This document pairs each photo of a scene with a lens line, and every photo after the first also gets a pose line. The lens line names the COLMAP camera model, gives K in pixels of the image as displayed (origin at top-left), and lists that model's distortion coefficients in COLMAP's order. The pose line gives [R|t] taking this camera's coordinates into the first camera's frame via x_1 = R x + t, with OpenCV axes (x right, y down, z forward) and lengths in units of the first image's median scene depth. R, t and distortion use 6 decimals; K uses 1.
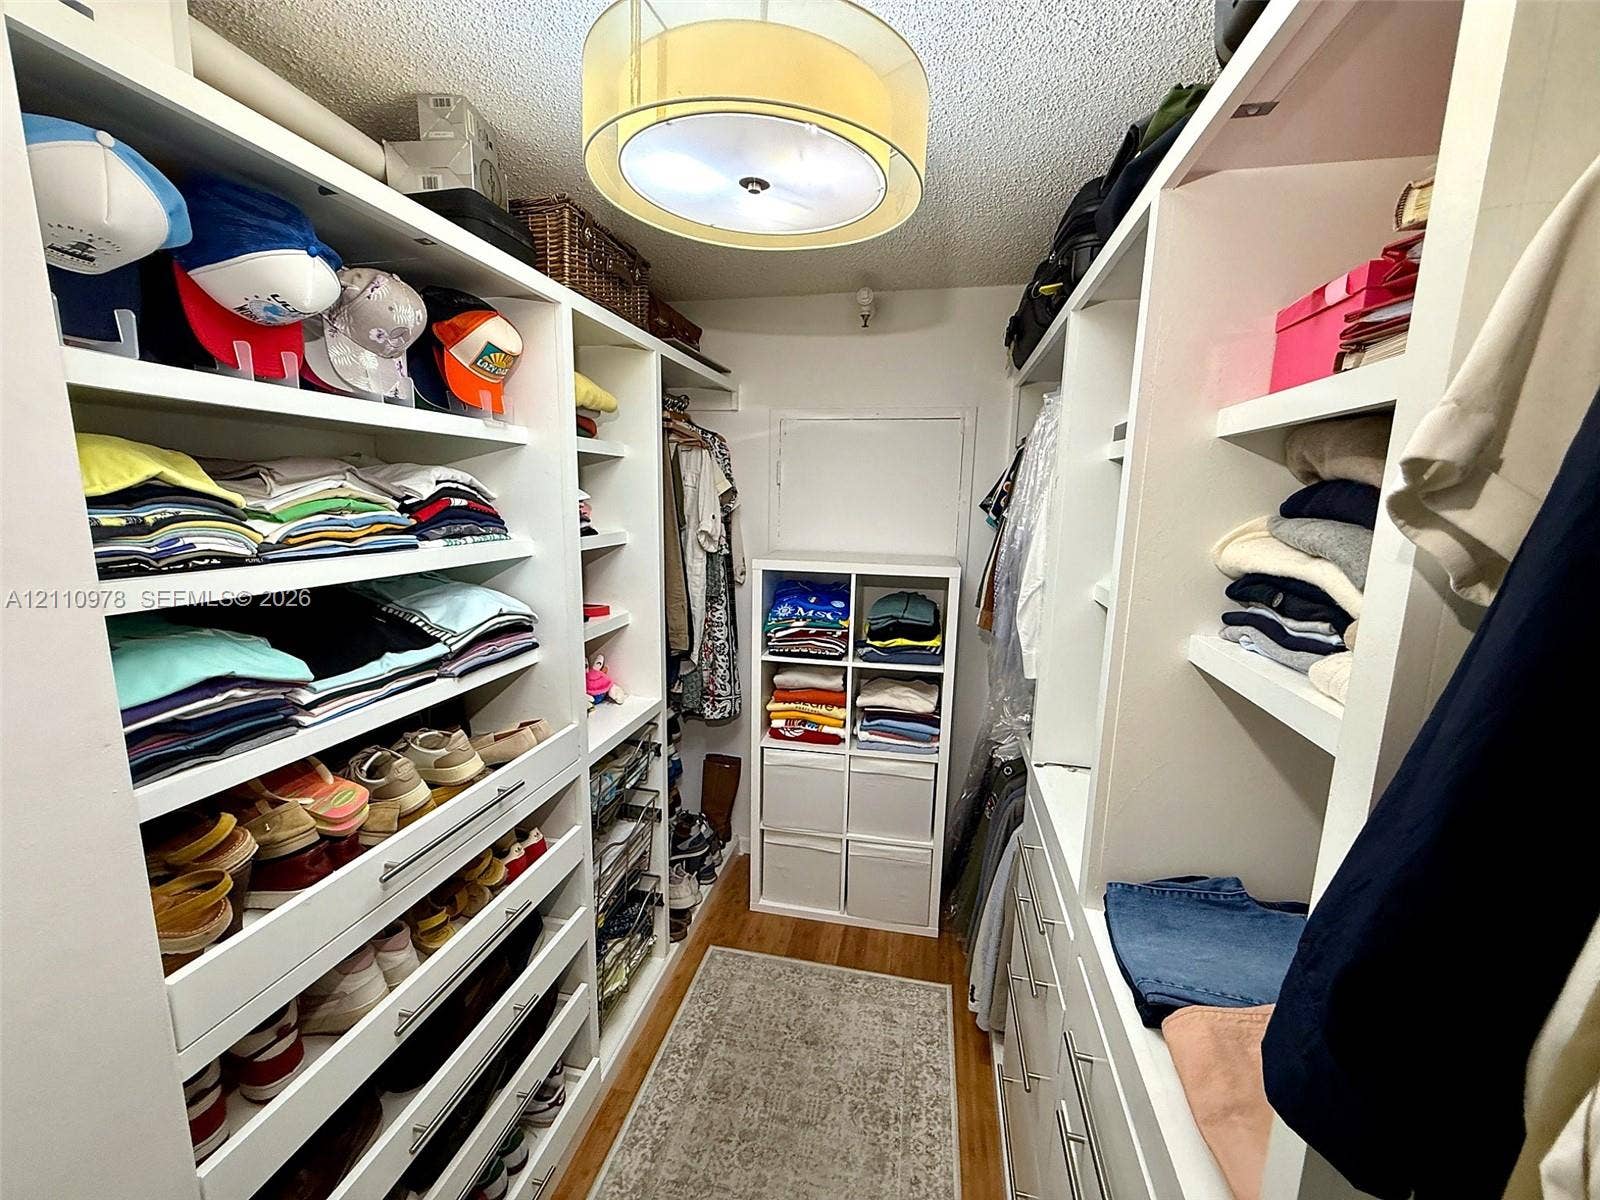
lens RADIAL K [[638.0, 0, 796.8], [0, 638.0, 598.8], [0, 0, 1]] dist [0.002388, 0.000096]
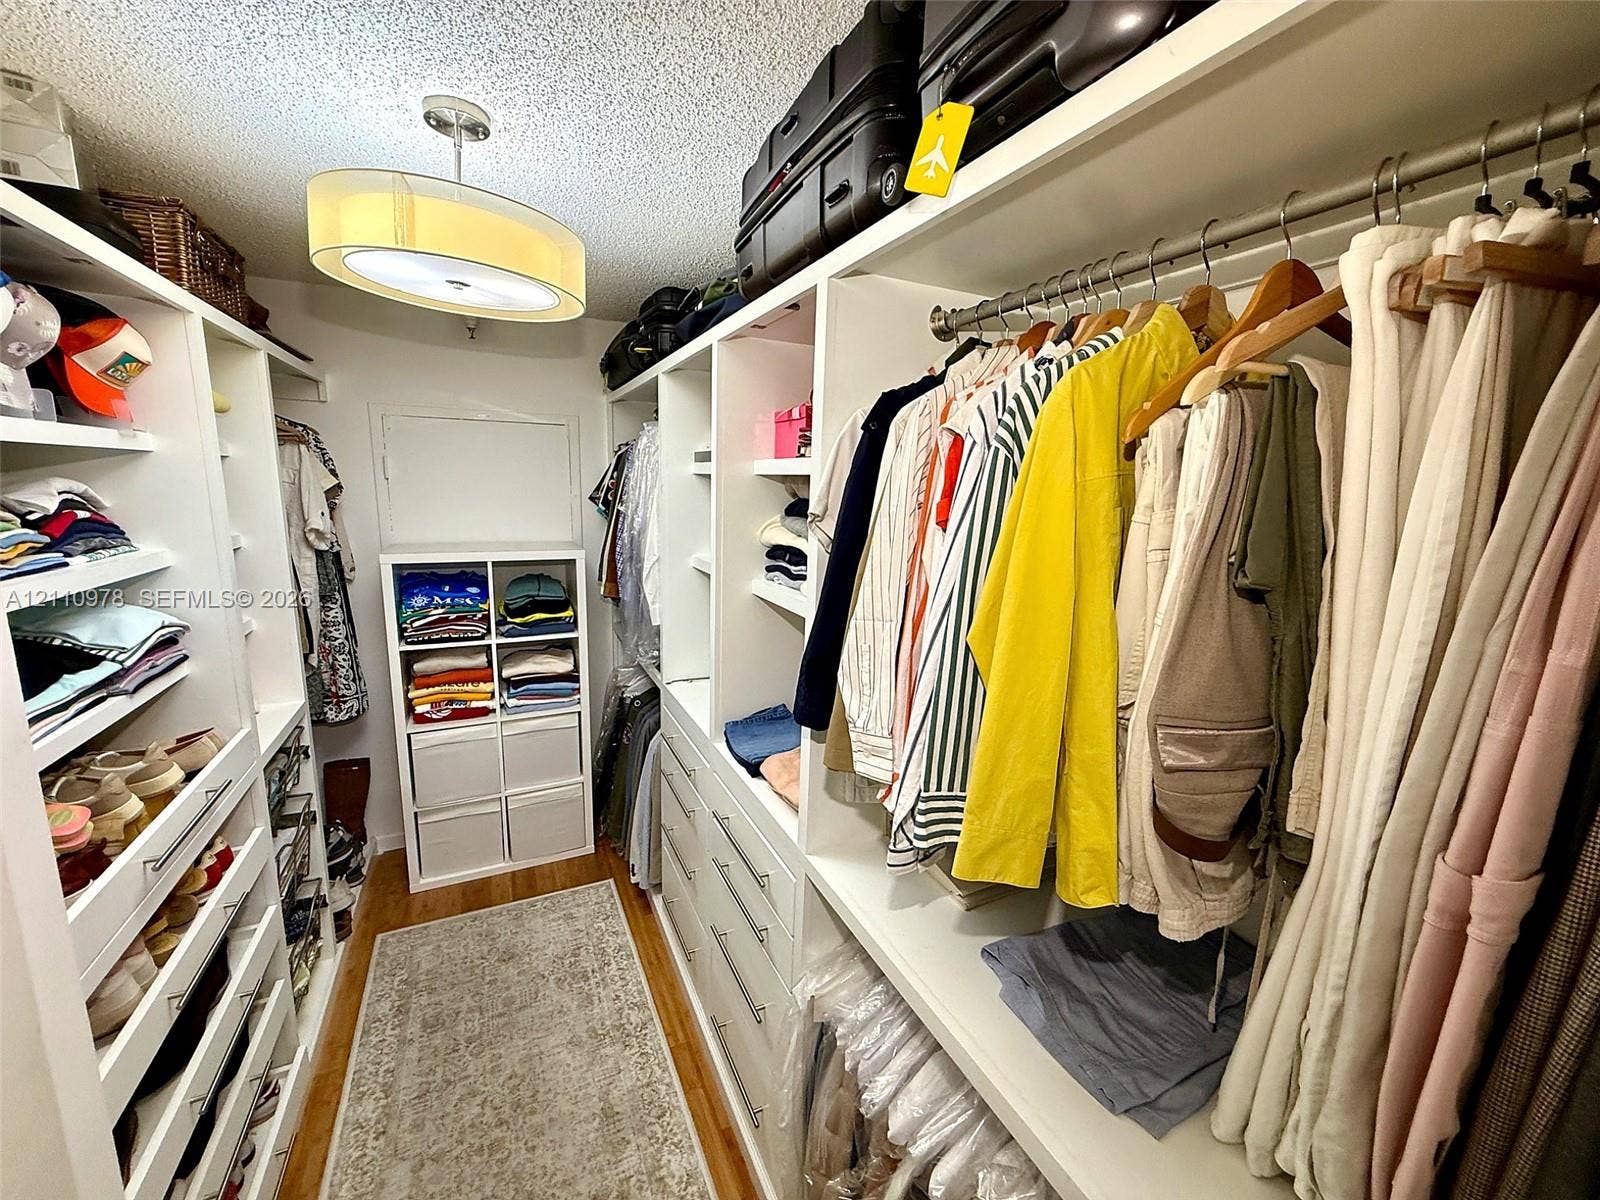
lens RADIAL K [[638.0, 0, 800.3], [0, 638.0, 600.8], [0, 0, 1]] dist [0.002388, 0.000096]
pose [[0.789996, -0.109948, 0.603173, -0.206117], [0.087318, 0.993937, 0.066814, 0.003034], [-0.606862, -0.000115, 0.794807, -0.289228]]
